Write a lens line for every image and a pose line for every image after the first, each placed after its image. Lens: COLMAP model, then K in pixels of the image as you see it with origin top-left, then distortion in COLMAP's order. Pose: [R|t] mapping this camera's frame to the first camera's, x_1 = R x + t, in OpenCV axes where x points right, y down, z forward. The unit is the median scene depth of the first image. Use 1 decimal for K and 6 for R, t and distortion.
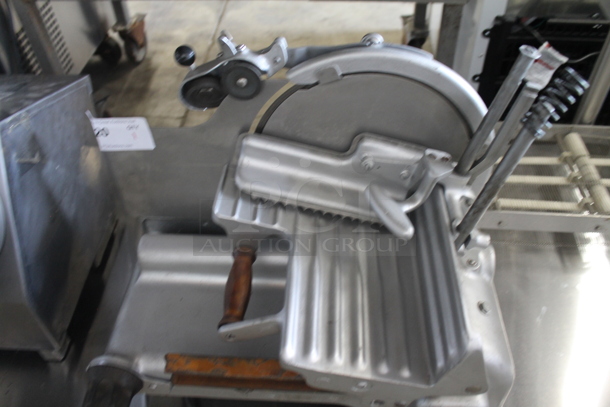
lens RADIAL K [[502.0, 0, 305.0], [0, 502.0, 203.5], [0, 0, 1]] dist [-0.067624, 0.002455]
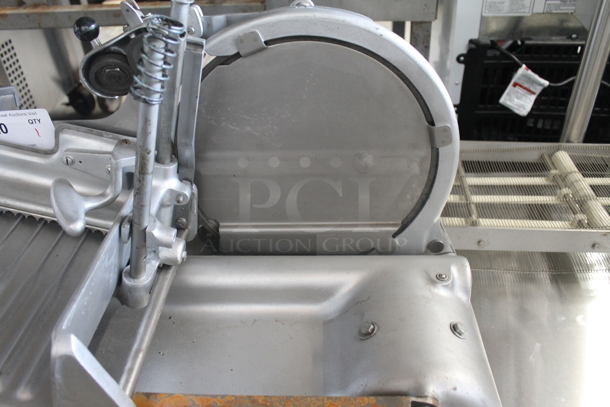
lens RADIAL K [[502.0, 0, 305.0], [0, 502.0, 203.5], [0, 0, 1]] dist [-0.067624, 0.002455]
pose [[0.999732, -0.022546, -0.005206, 0.123601], [0.021518, 0.988590, -0.149087, 0.124715], [0.008508, 0.148935, 0.988810, 0.178008]]
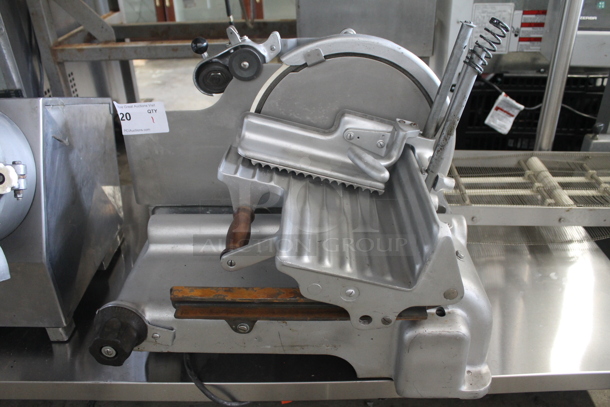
lens RADIAL K [[502.1, 0, 313.7], [0, 502.1, 188.1], [0, 0, 1]] dist [-0.084609, -0.000336]
pose [[0.999414, -0.017766, 0.029243, 0.003591], [0.024894, 0.963878, -0.265179, 0.347746], [-0.023475, 0.265752, 0.963756, -0.109376]]
